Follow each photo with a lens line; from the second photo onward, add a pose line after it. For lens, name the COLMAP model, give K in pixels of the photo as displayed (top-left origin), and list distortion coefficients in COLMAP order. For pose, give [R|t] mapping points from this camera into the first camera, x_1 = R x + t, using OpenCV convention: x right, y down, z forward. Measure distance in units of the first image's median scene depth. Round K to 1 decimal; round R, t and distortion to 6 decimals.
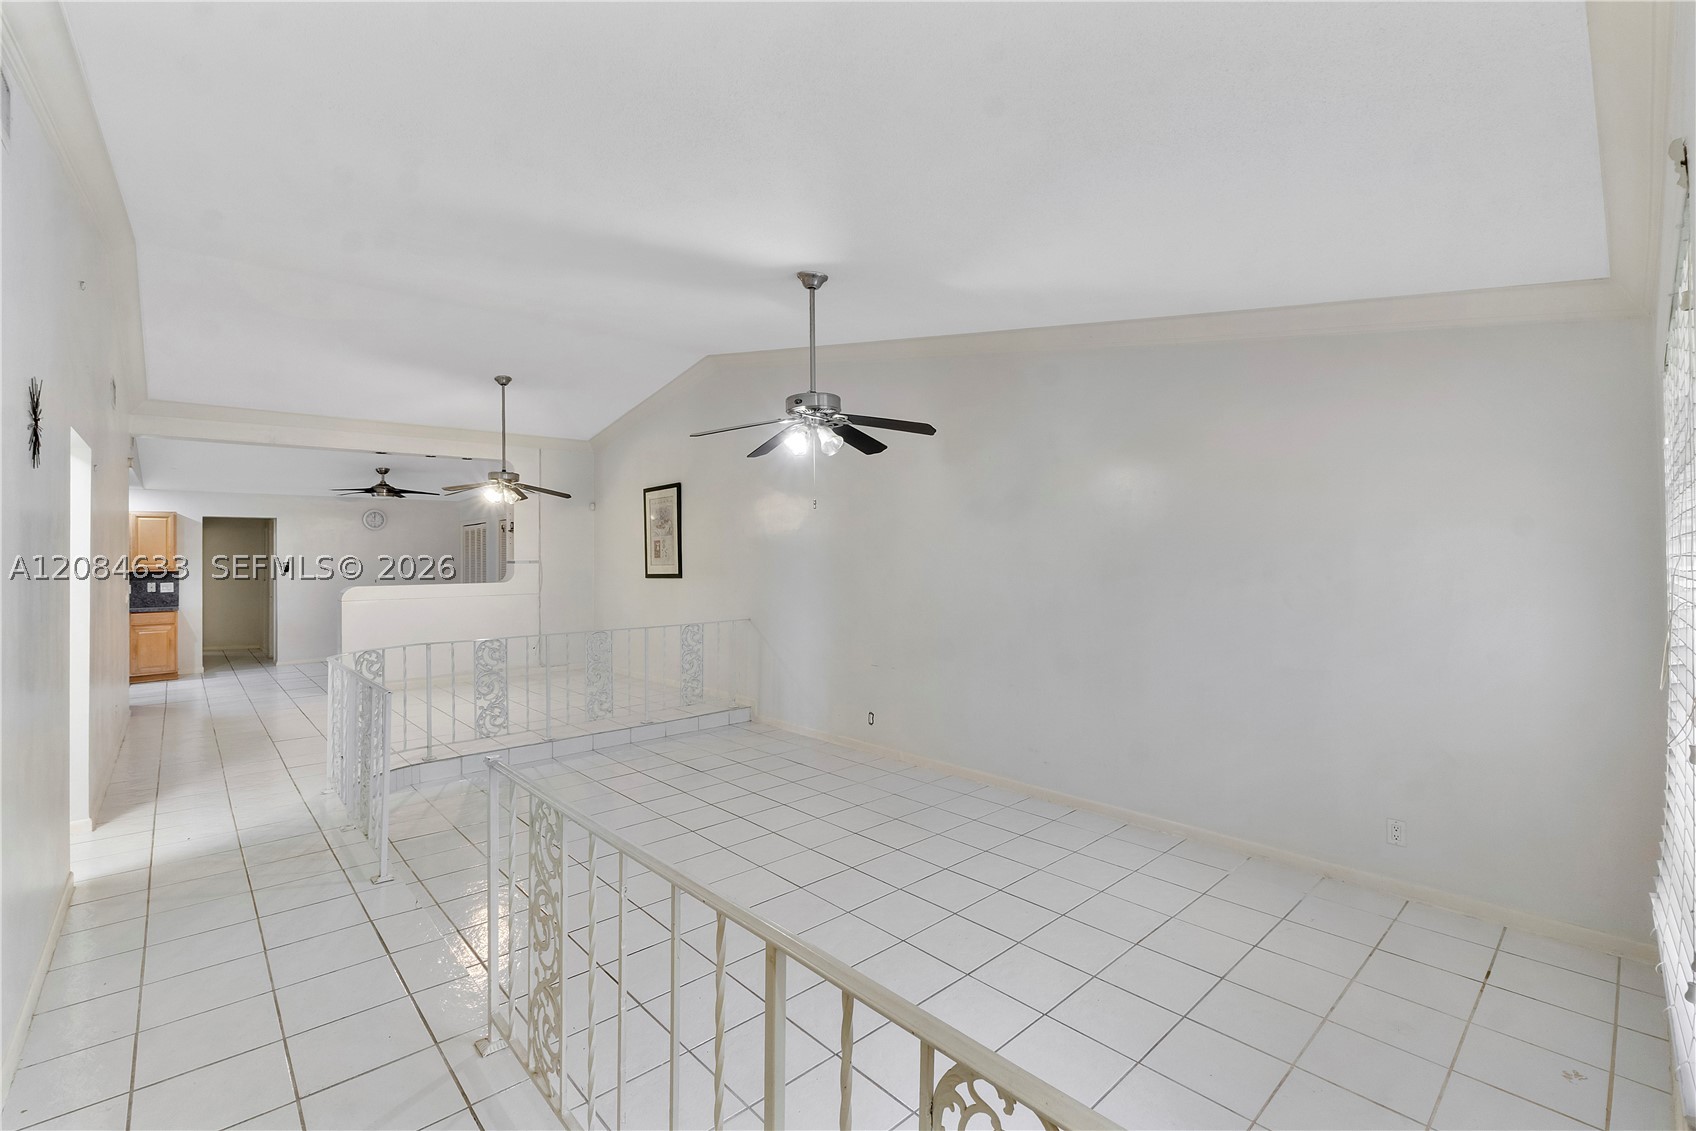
lens RADIAL K [[726.0, 0, 838.3], [0, 726.0, 549.2], [0, 0, 1]] dist [-0.009881, 0.000322]
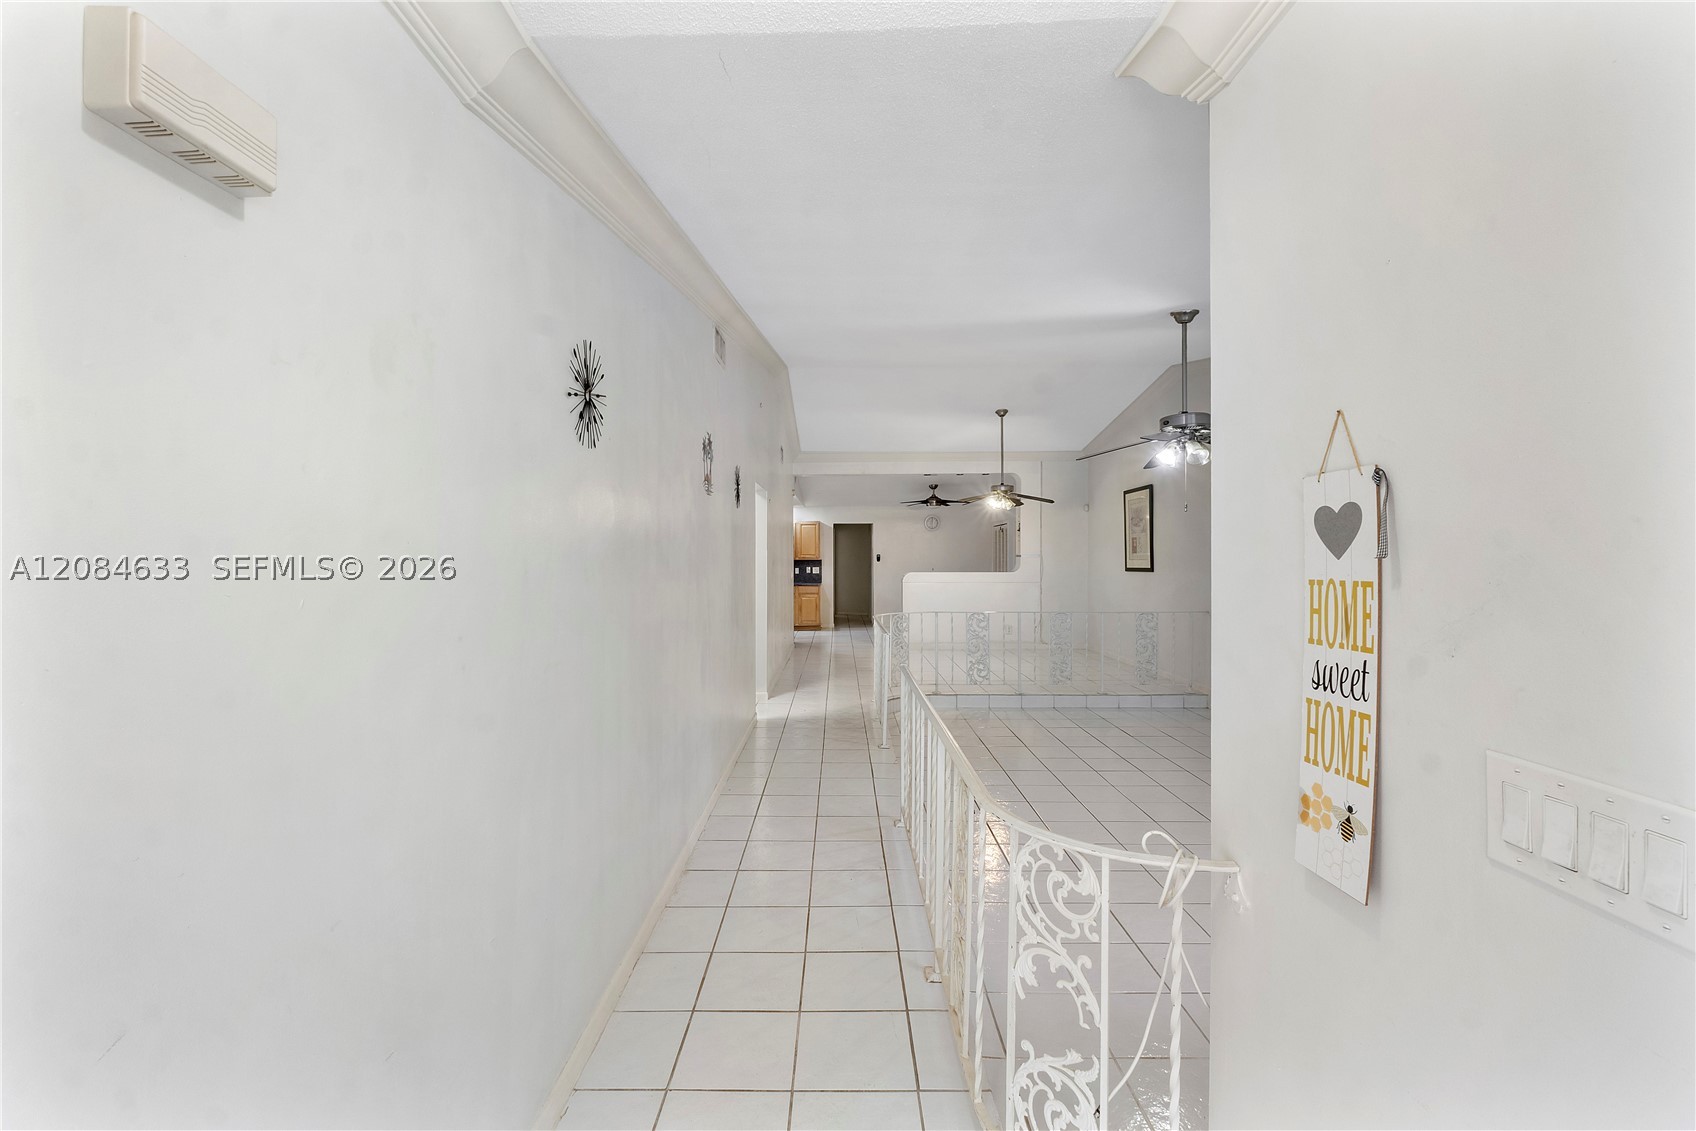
lens RADIAL K [[726.0, 0, 853.9], [0, 726.0, 560.3], [0, 0, 1]] dist [-0.009881, 0.000322]
pose [[0.748012, 0.013929, -0.663539, 0.178313], [0.000393, 0.999770, 0.021430, -0.001445], [0.663685, -0.016291, 0.747835, -0.119967]]
